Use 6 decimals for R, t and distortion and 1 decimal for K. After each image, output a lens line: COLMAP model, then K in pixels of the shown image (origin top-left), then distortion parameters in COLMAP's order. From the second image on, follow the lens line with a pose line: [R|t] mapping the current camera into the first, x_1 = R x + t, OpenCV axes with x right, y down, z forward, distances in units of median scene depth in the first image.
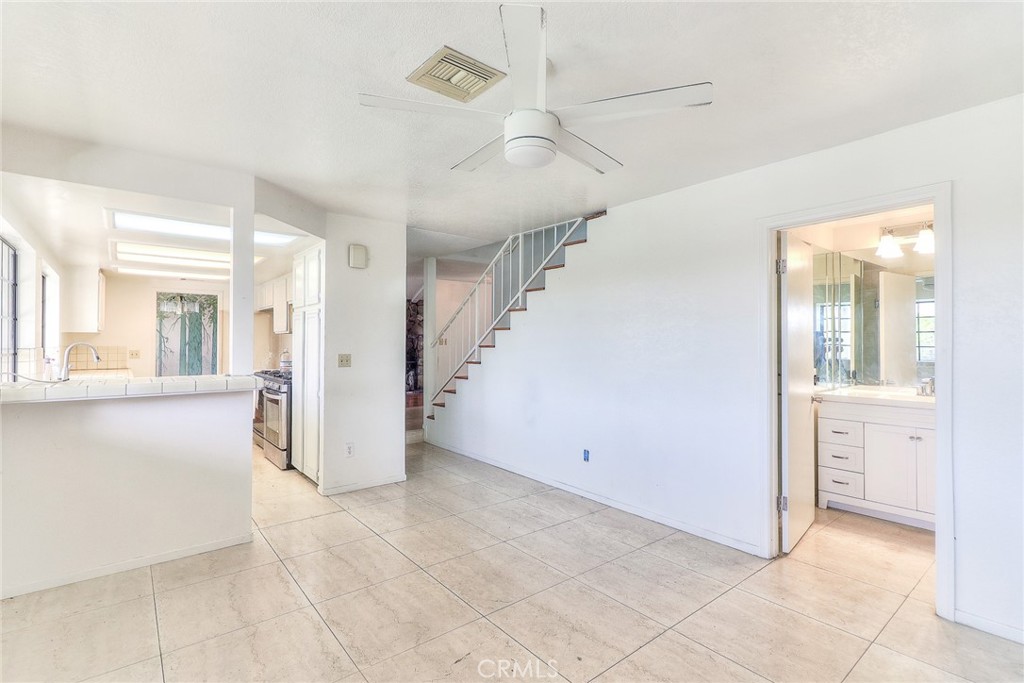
lens RADIAL K [[468.6, 0, 509.9], [0, 468.6, 342.8], [0, 0, 1]] dist [0.002553, -0.000215]
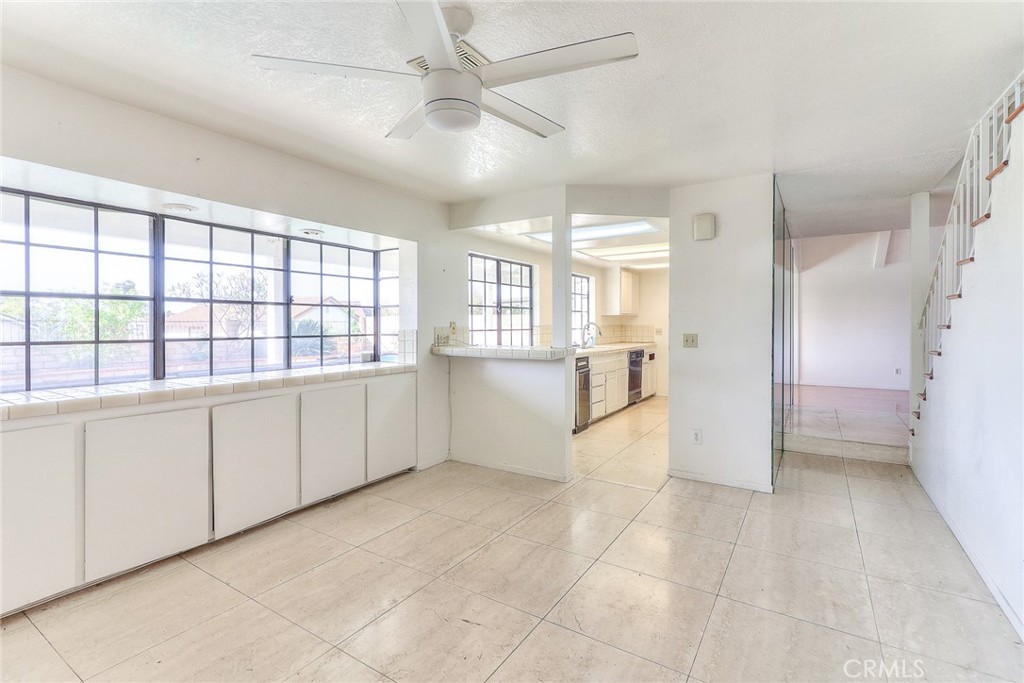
lens RADIAL K [[468.6, 0, 510.0], [0, 468.6, 331.9], [0, 0, 1]] dist [0.002553, -0.000215]
pose [[0.323828, 0.016095, -0.945979, 0.426759], [0.002711, 0.999835, 0.017939, 0.002424], [0.946112, -0.008374, 0.323731, 0.351944]]
